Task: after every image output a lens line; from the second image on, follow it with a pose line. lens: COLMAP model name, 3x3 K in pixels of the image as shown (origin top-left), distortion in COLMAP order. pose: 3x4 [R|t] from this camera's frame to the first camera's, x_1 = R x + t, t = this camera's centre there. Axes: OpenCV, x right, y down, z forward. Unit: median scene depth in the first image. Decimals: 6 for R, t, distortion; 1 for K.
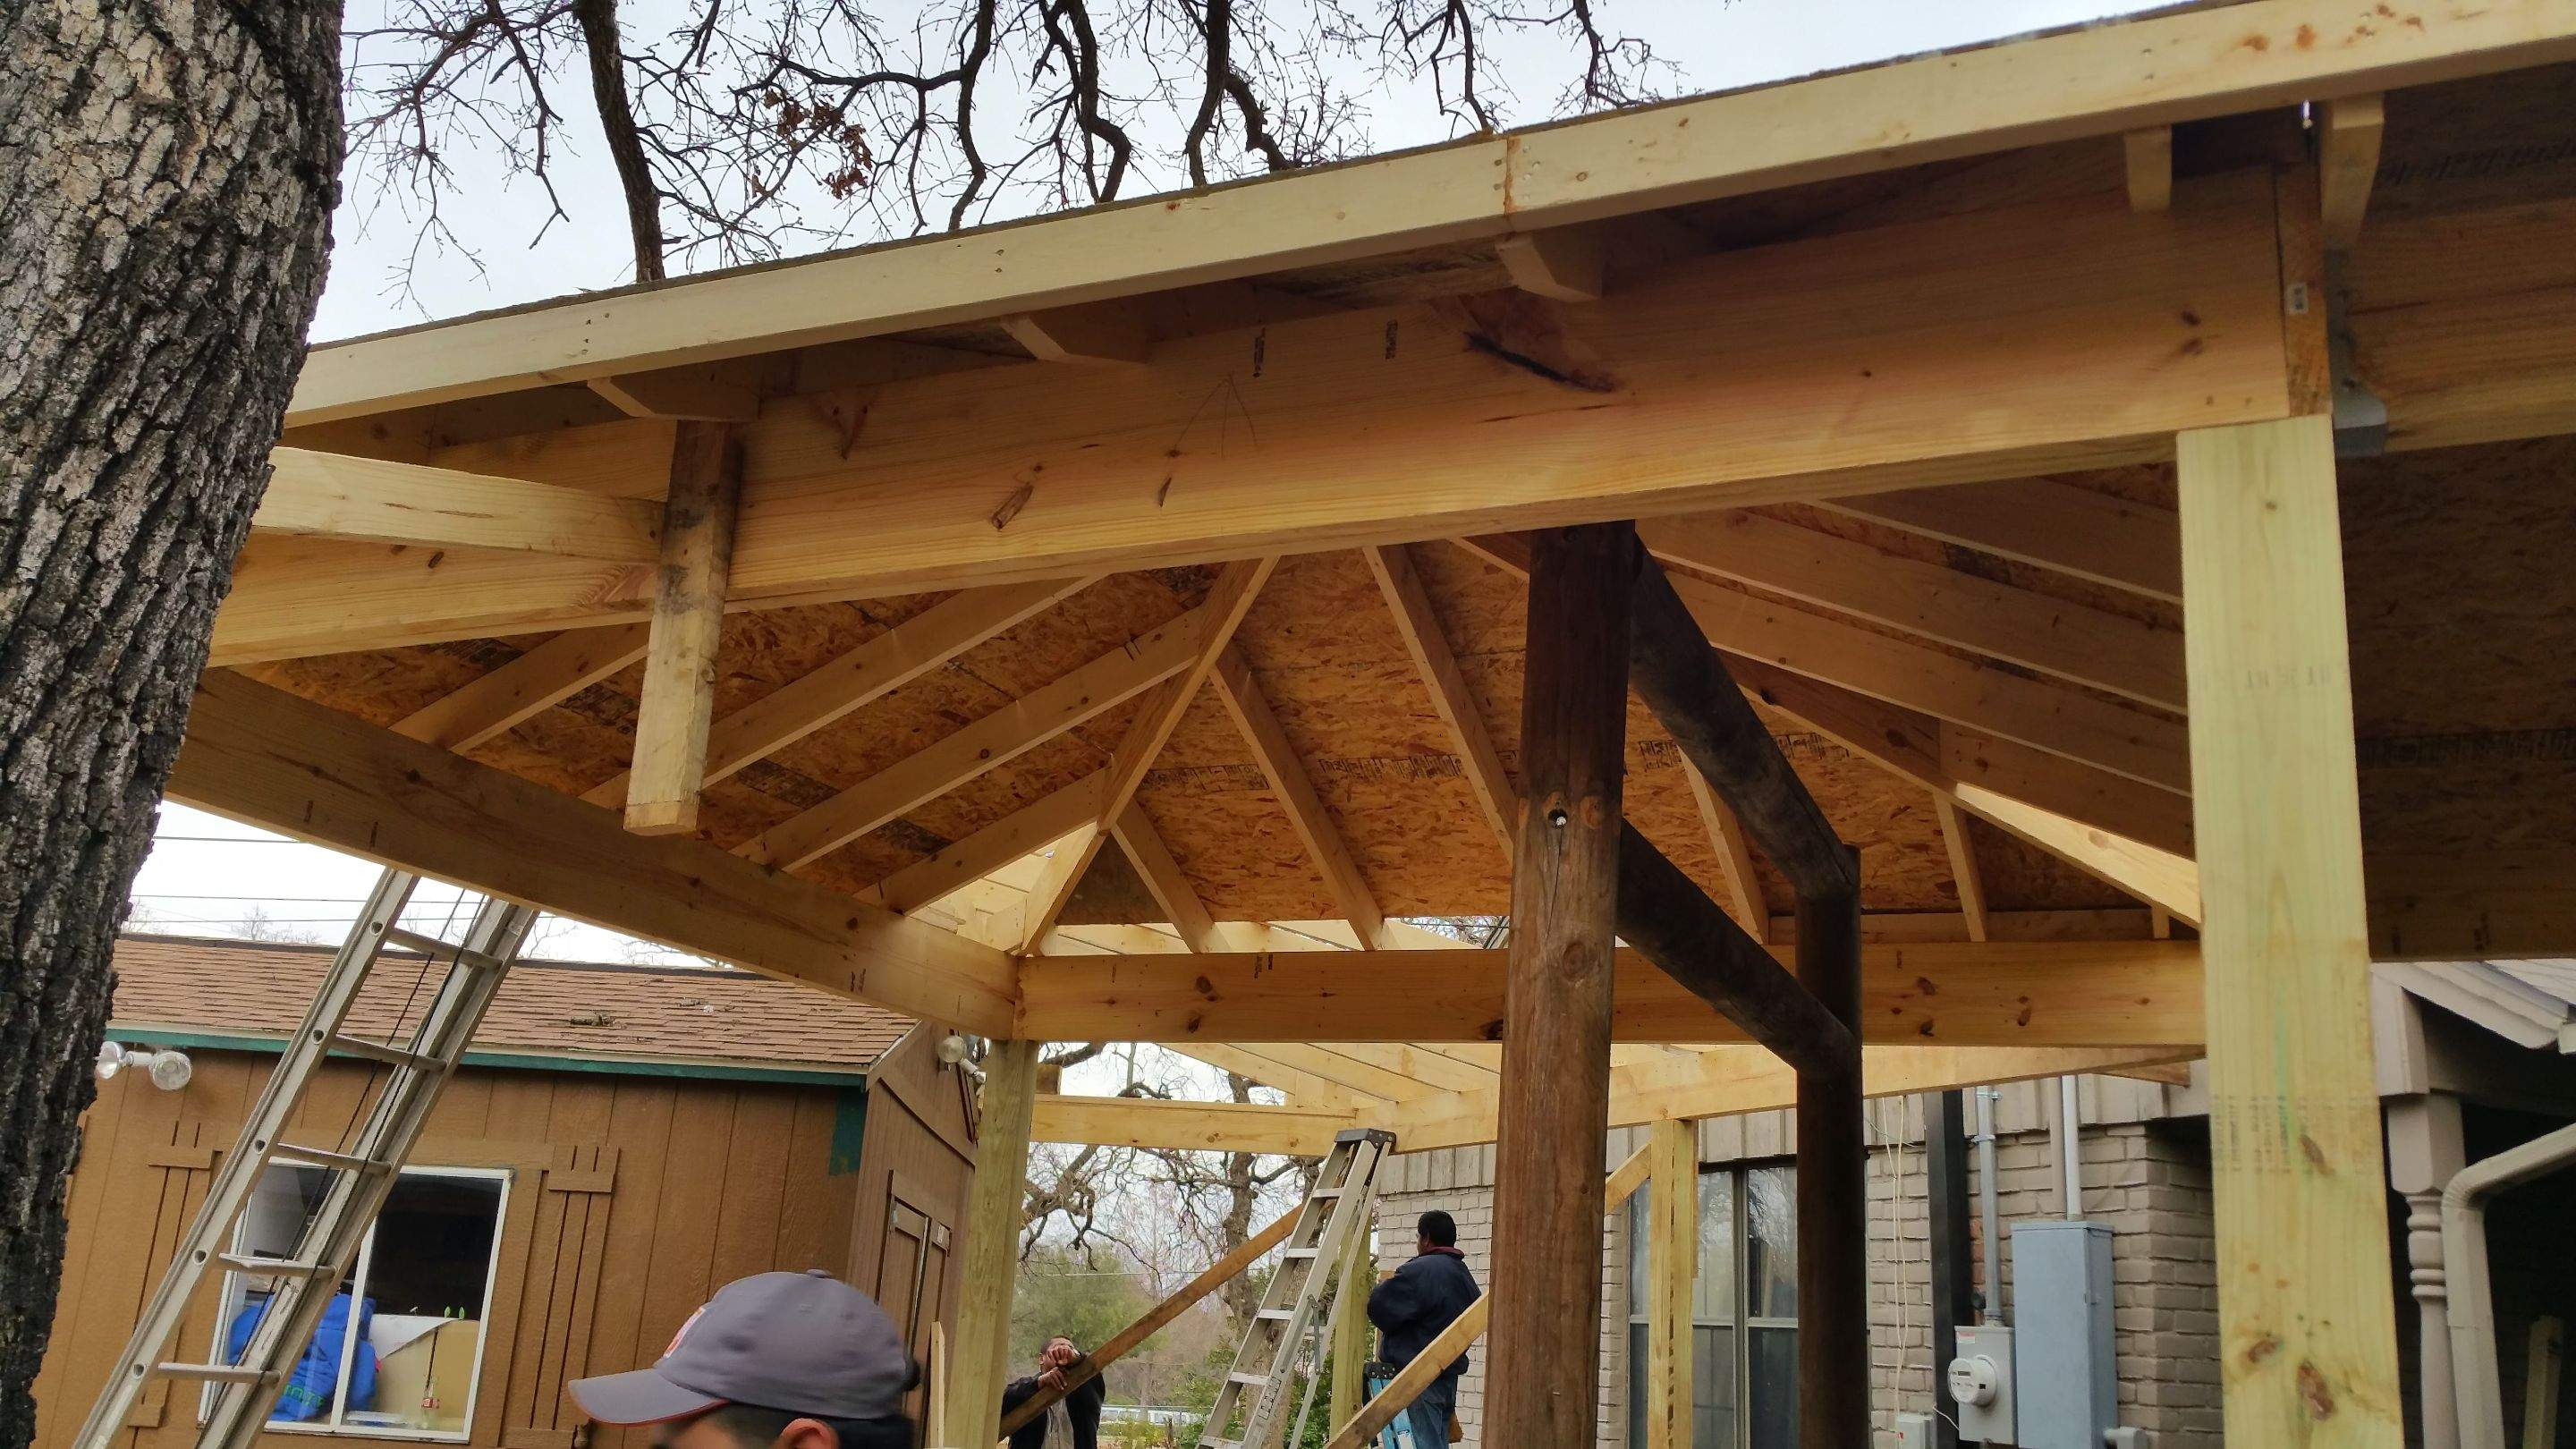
lens RADIAL K [[2063.8, 0, 1307.2], [0, 2063.8, 755.2], [0, 0, 1]] dist [0.141755, -0.273849]
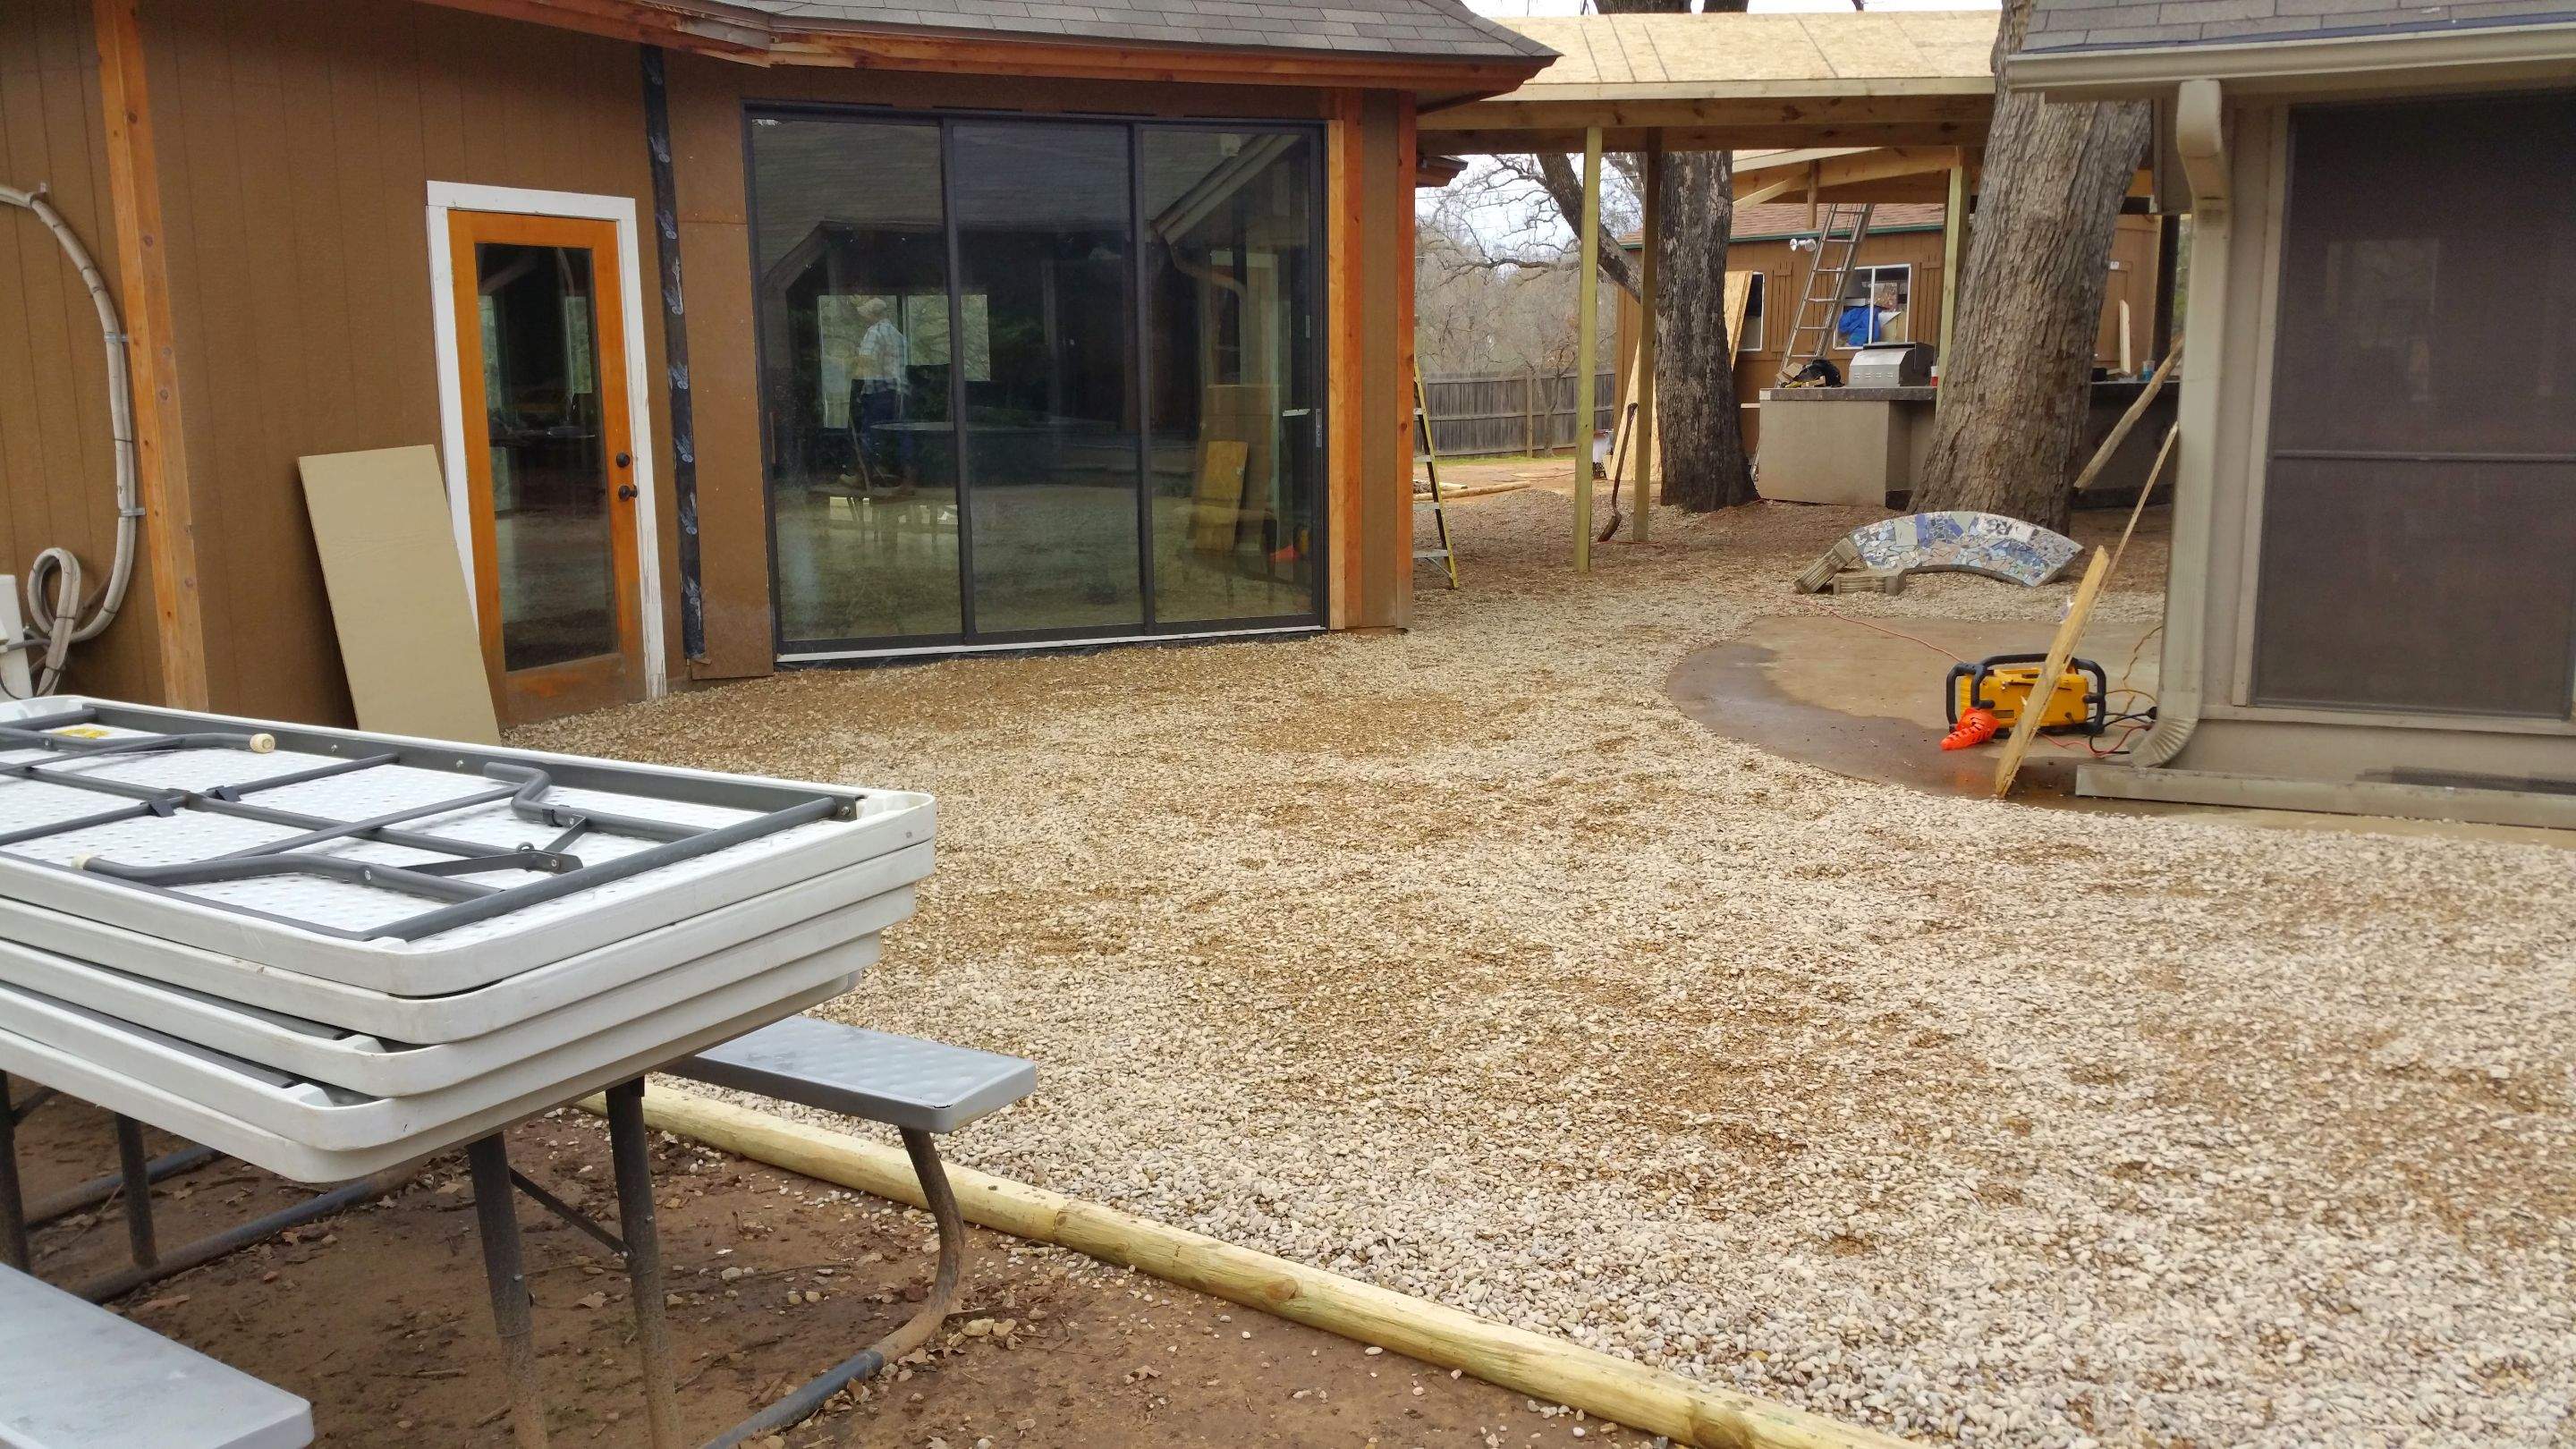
lens RADIAL K [[2071.5, 0, 1292.8], [0, 2071.5, 748.4], [0, 0, 1]] dist [0.130795, -0.263815]
pose [[0.671360, 0.072090, -0.737617, 1.712430], [0.255268, 0.911868, 0.321458, -0.484202], [0.695783, -0.404104, 0.593789, -2.252451]]
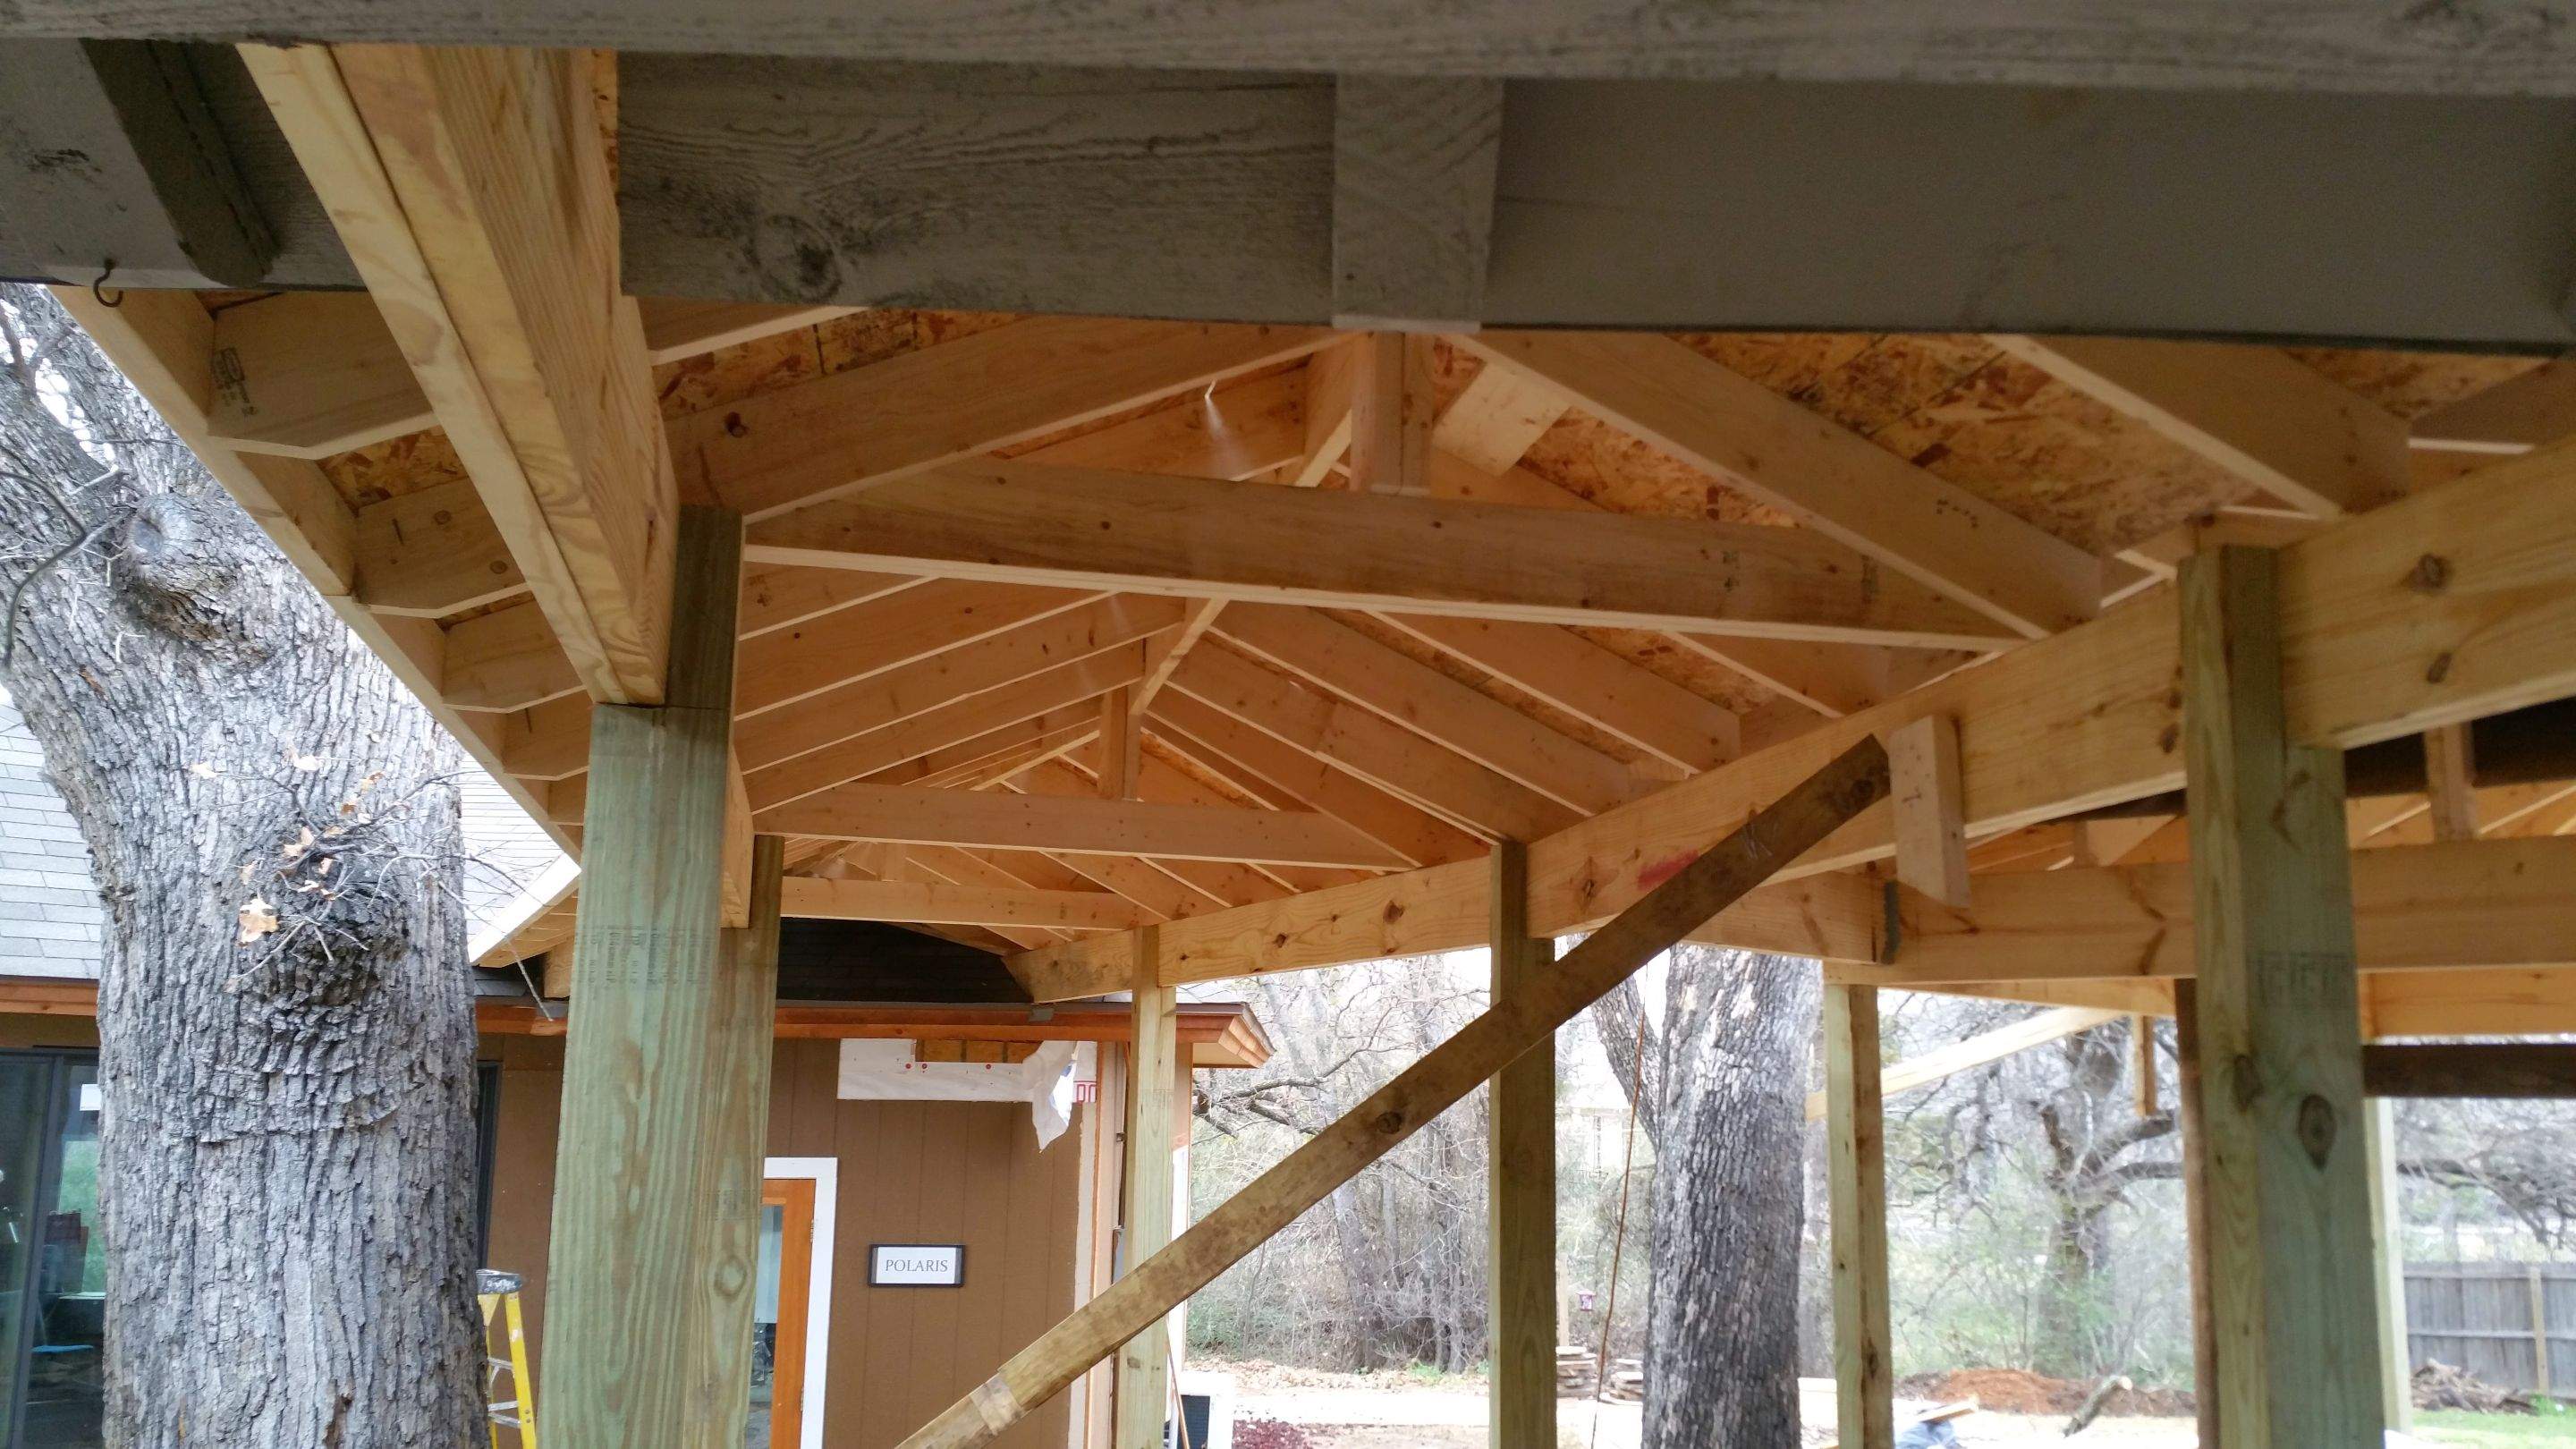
lens RADIAL K [[2057.1, 0, 1330.6], [0, 2057.1, 754.8], [0, 0, 1]] dist [0.145134, -0.254799]
pose [[-0.374517, -0.220587, -0.900599, 1.233675], [0.219666, 0.922531, -0.317307, 0.110219], [0.900824, -0.316668, -0.297048, 0.489462]]
